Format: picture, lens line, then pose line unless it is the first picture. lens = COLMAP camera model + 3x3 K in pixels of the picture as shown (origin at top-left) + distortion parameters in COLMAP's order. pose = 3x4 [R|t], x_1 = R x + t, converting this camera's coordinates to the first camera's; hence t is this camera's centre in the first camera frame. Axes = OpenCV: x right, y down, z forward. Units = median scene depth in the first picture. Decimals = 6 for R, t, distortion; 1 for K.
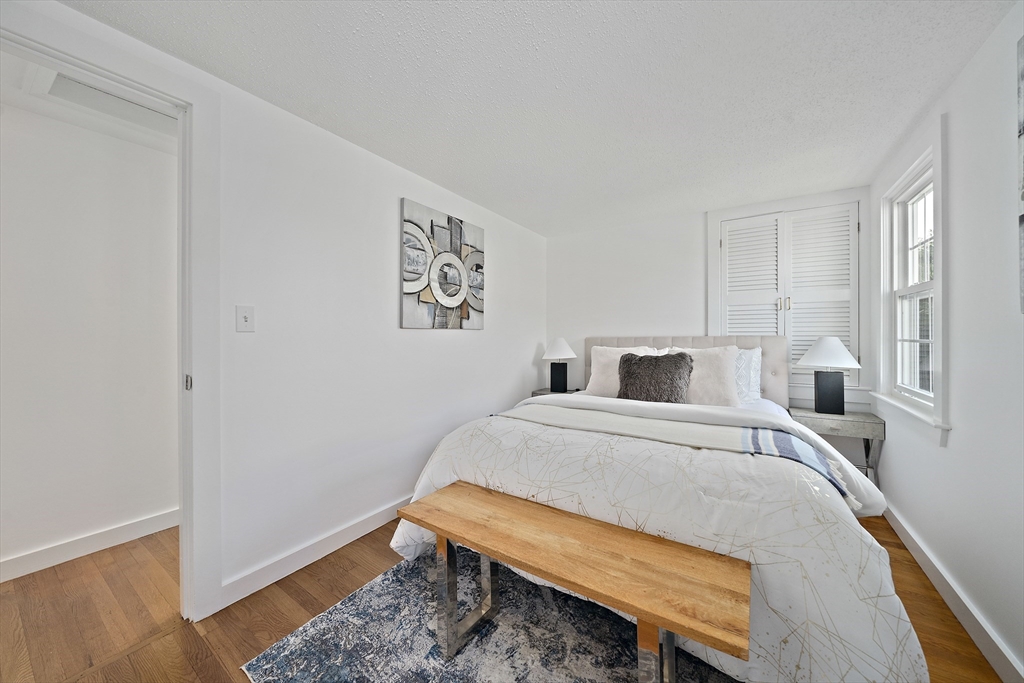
lens RADIAL K [[358.0, 0, 512.7], [0, 358.0, 336.4], [0, 0, 1]] dist [-0.003642, -0.000321]
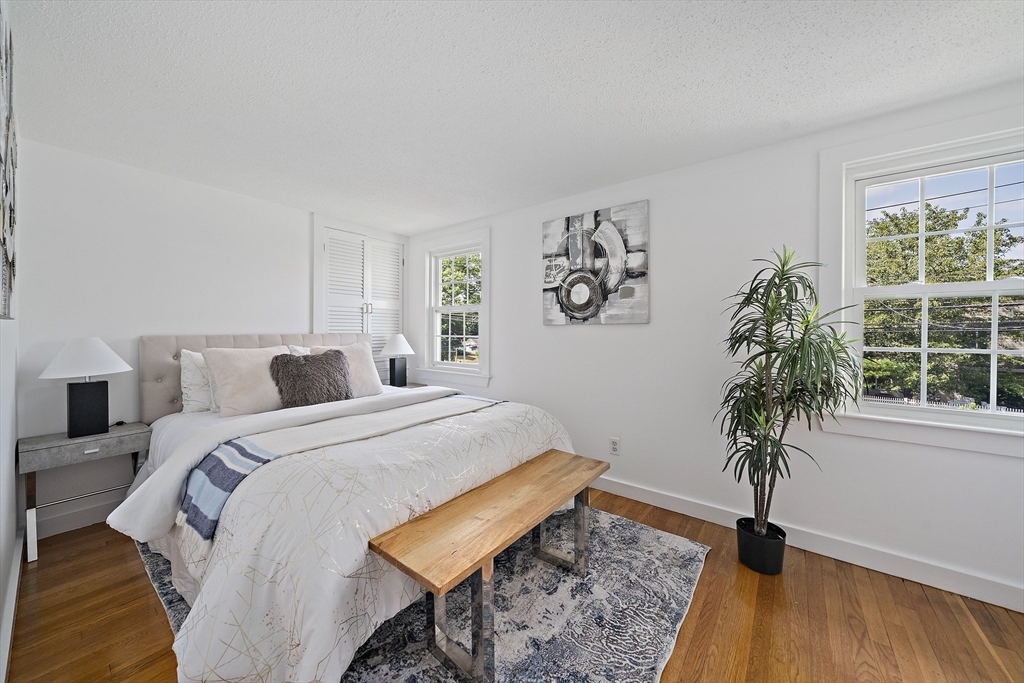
lens RADIAL K [[358.0, 0, 512.1], [0, 358.0, 336.4], [0, 0, 1]] dist [-0.003642, -0.000321]
pose [[0.074128, -0.007415, 0.997221, -0.532265], [0.003321, 0.999969, 0.007189, 0.001229], [-0.997243, 0.002779, 0.074150, 0.438202]]
